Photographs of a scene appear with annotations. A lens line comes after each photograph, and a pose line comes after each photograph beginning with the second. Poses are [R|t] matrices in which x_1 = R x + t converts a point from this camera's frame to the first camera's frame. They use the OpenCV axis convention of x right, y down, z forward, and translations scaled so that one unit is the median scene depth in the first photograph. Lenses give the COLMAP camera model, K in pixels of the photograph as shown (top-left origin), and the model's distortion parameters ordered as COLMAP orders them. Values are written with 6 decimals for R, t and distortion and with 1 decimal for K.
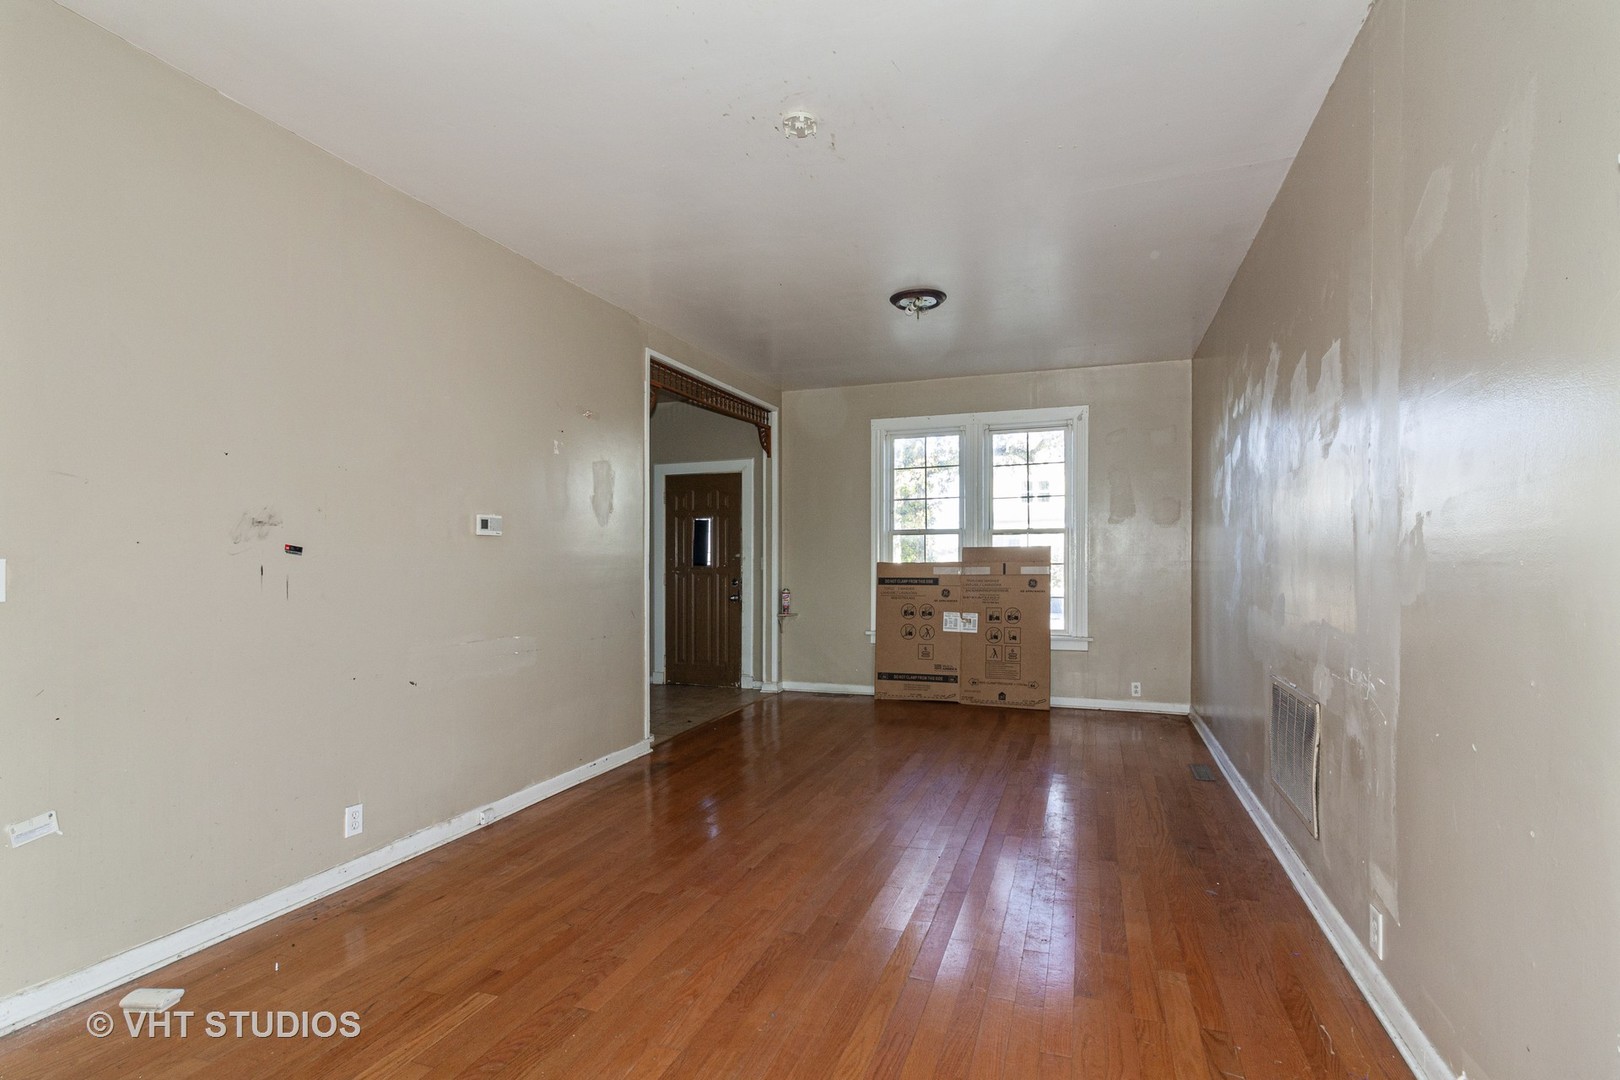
lens RADIAL K [[757.9, 0, 809.0], [0, 757.9, 553.7], [0, 0, 1]] dist [0.000064, -0.000028]
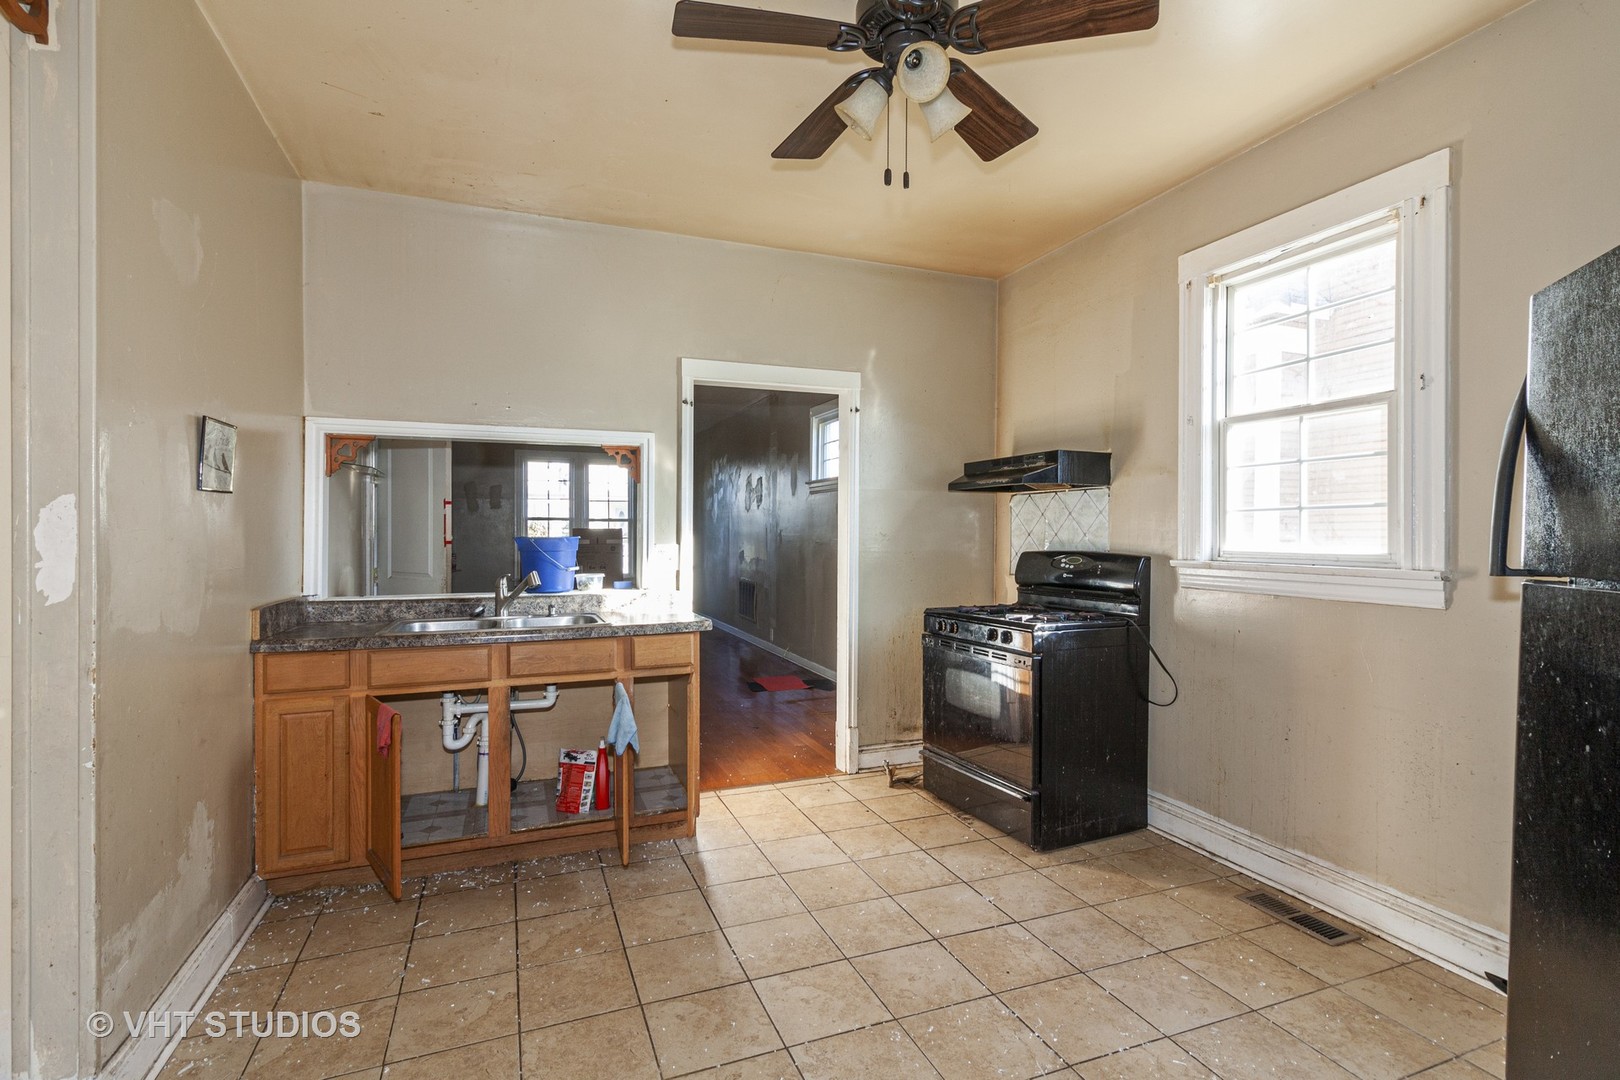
lens RADIAL K [[757.9, 0, 806.4], [0, 757.9, 537.9], [0, 0, 1]] dist [0.000064, -0.000028]
pose [[0.742864, 0.000407, 0.669443, -0.569415], [-0.013593, 0.999803, 0.014476, -0.019553], [-0.669305, -0.019854, 0.742723, -0.661976]]
